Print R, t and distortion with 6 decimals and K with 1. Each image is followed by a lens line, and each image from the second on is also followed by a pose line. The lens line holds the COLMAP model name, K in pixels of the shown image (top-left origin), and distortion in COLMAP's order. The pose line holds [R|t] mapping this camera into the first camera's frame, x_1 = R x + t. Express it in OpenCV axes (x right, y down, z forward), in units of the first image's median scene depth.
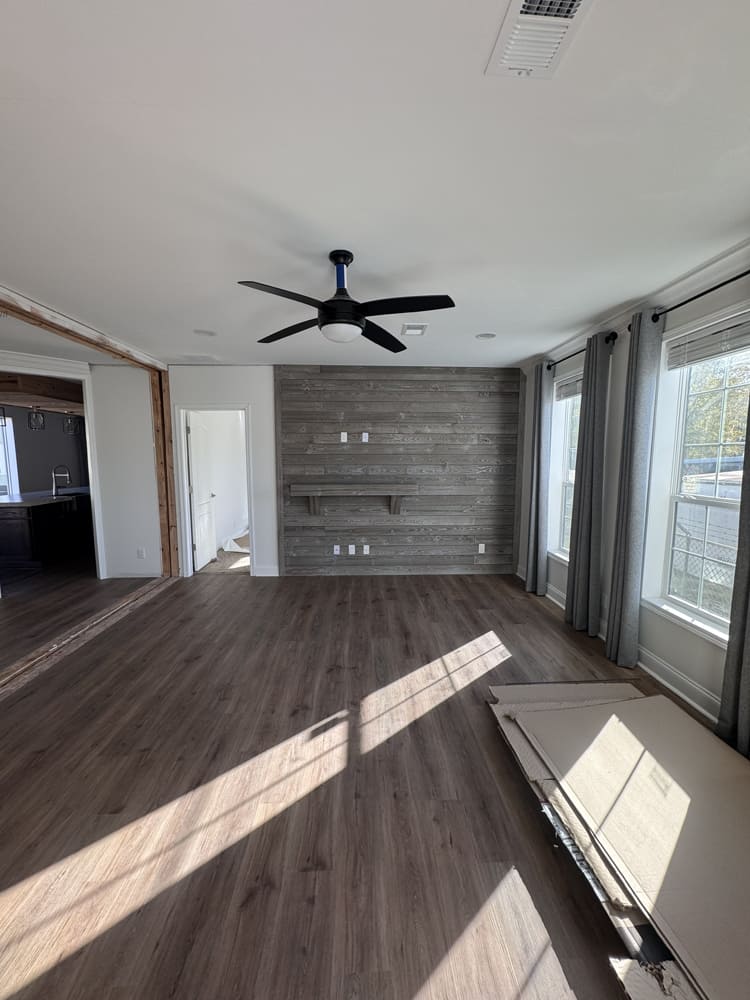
lens RADIAL K [[397.5, 0, 376.8], [0, 397.5, 500.5], [0, 0, 1]] dist [-0.001756, 0.000065]
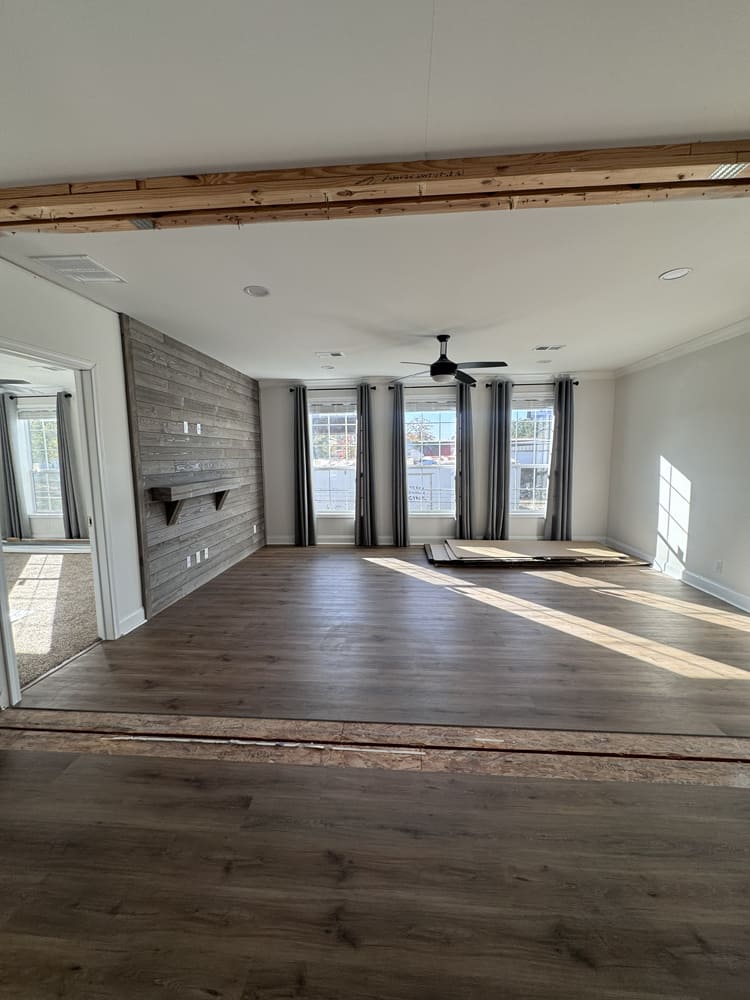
lens RADIAL K [[397.5, 0, 376.8], [0, 397.5, 500.5], [0, 0, 1]] dist [-0.001756, 0.000065]
pose [[0.117778, -0.117607, 0.986051, -0.966492], [0.121166, 0.987245, 0.103277, -0.046801], [-0.985620, 0.107312, 0.130525, 0.546504]]
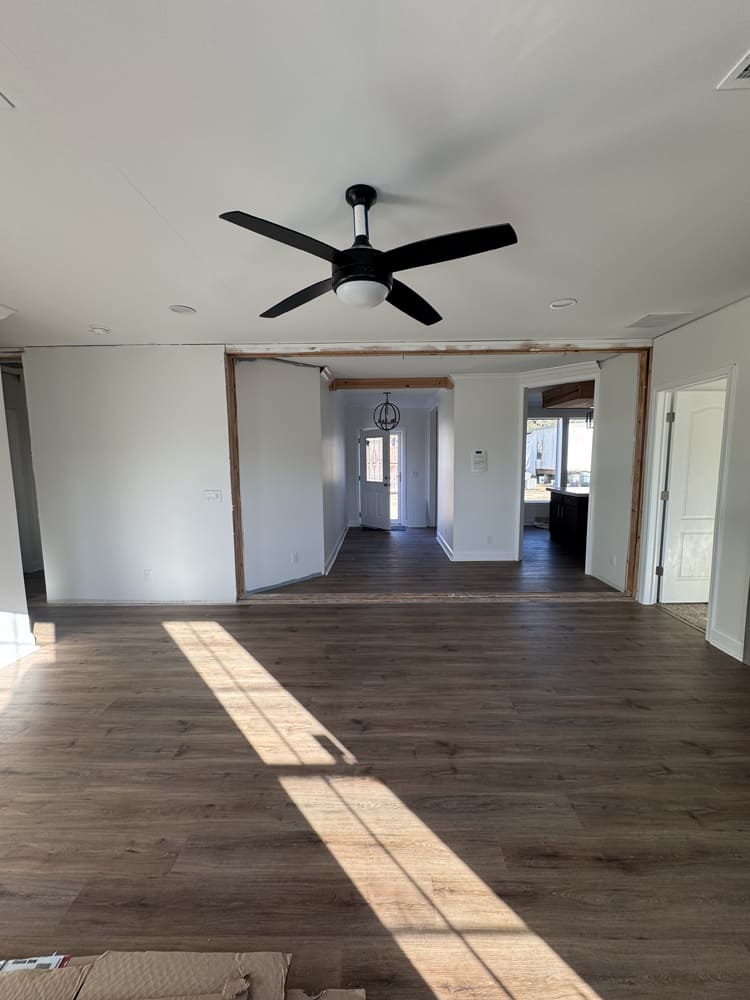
lens RADIAL K [[397.5, 0, 376.8], [0, 397.5, 500.5], [0, 0, 1]] dist [-0.001756, 0.000065]
pose [[-0.054354, 0.109361, -0.992515, 0.356062], [-0.101175, 0.988265, 0.114434, -0.055233], [0.993383, 0.106637, -0.042652, 0.538987]]
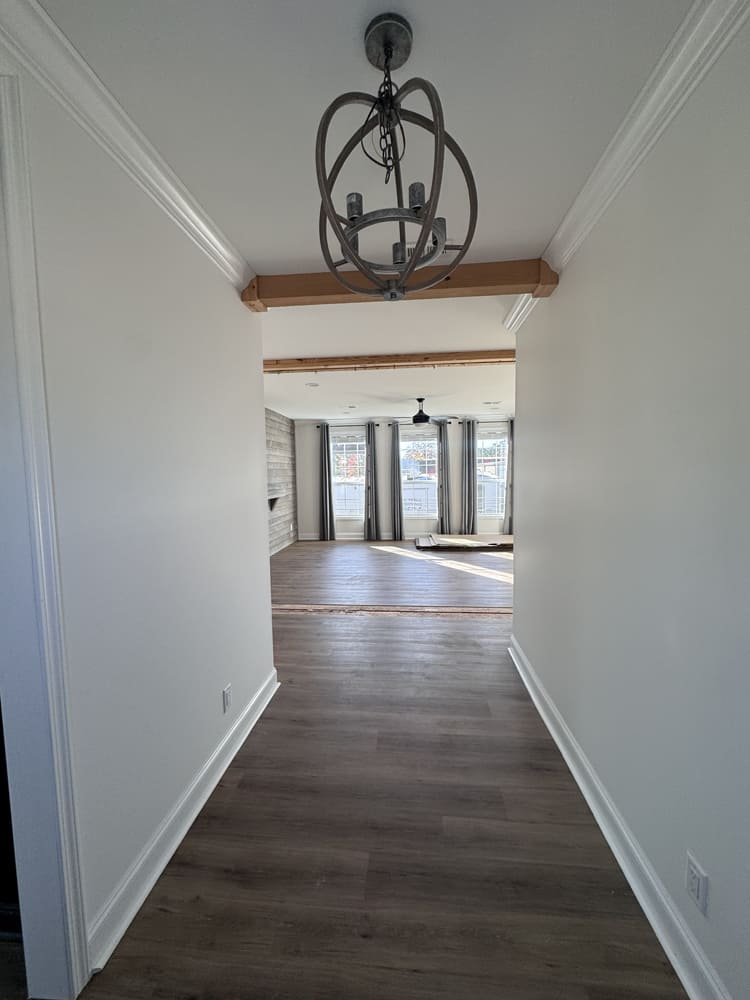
lens RADIAL K [[397.5, 0, 376.8], [0, 397.5, 500.5], [0, 0, 1]] dist [-0.001756, 0.000065]
pose [[0.132989, -0.075329, 0.988251, -1.465789], [0.125490, 0.990363, 0.058602, -0.043882], [-0.983141, 0.116222, 0.141161, 0.473424]]
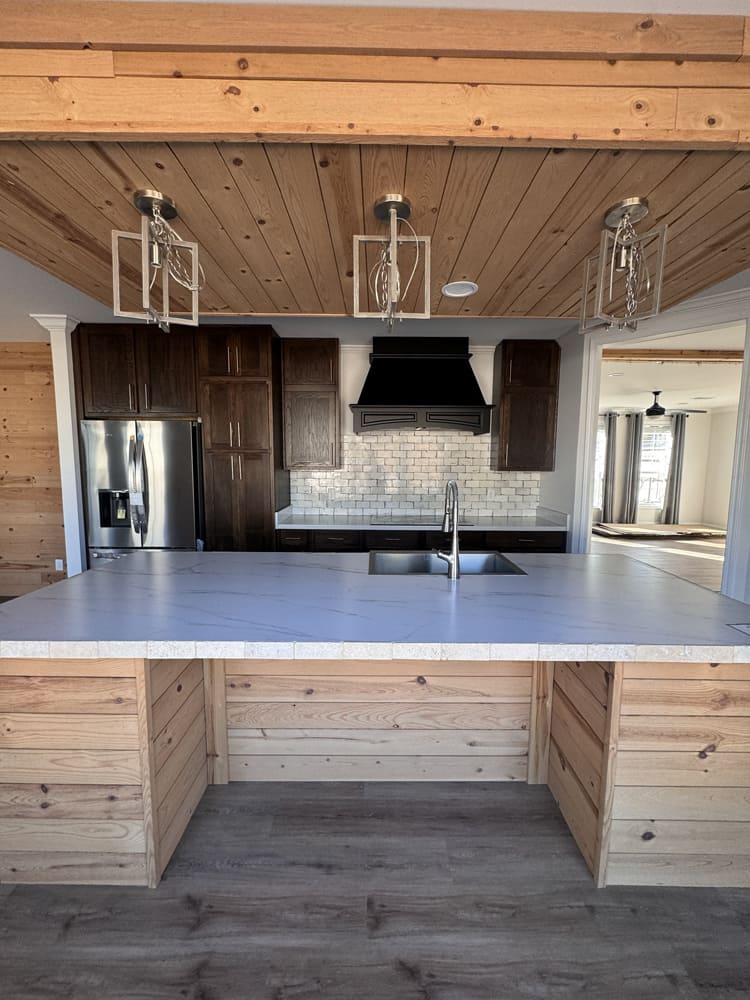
lens RADIAL K [[397.5, 0, 376.8], [0, 397.5, 500.5], [0, 0, 1]] dist [-0.001756, 0.000065]
pose [[0.038454, -0.103612, 0.993874, -1.552358], [0.103589, 0.989664, 0.099165, -0.154227], [-0.993877, 0.099141, 0.048789, 1.454992]]
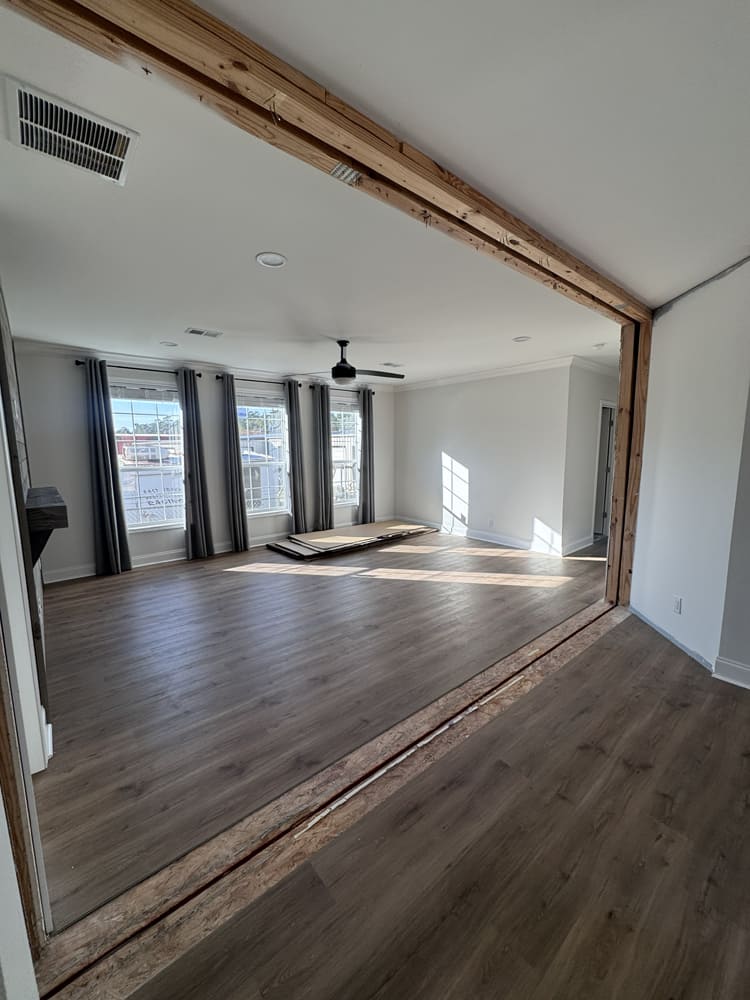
lens RADIAL K [[397.5, 0, 376.8], [0, 397.5, 500.5], [0, 0, 1]] dist [-0.001756, 0.000065]
pose [[-0.611465, -0.102088, 0.784658, -0.865265], [0.094854, 0.975034, 0.200775, -0.110796], [-0.785566, 0.197195, -0.586516, 1.038863]]
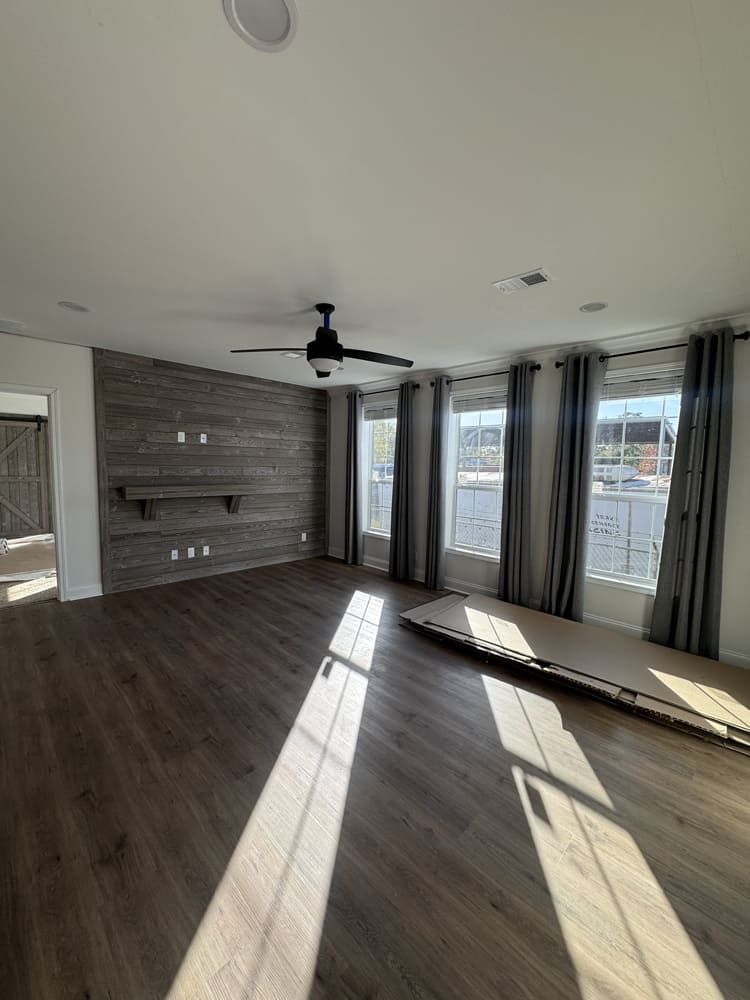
lens RADIAL K [[397.5, 0, 376.8], [0, 397.5, 500.5], [0, 0, 1]] dist [-0.001756, 0.000065]
pose [[0.739785, -0.047349, 0.671176, -0.420164], [0.053150, 0.998516, 0.011859, 0.009800], [-0.670741, 0.026900, 0.741203, -0.036387]]
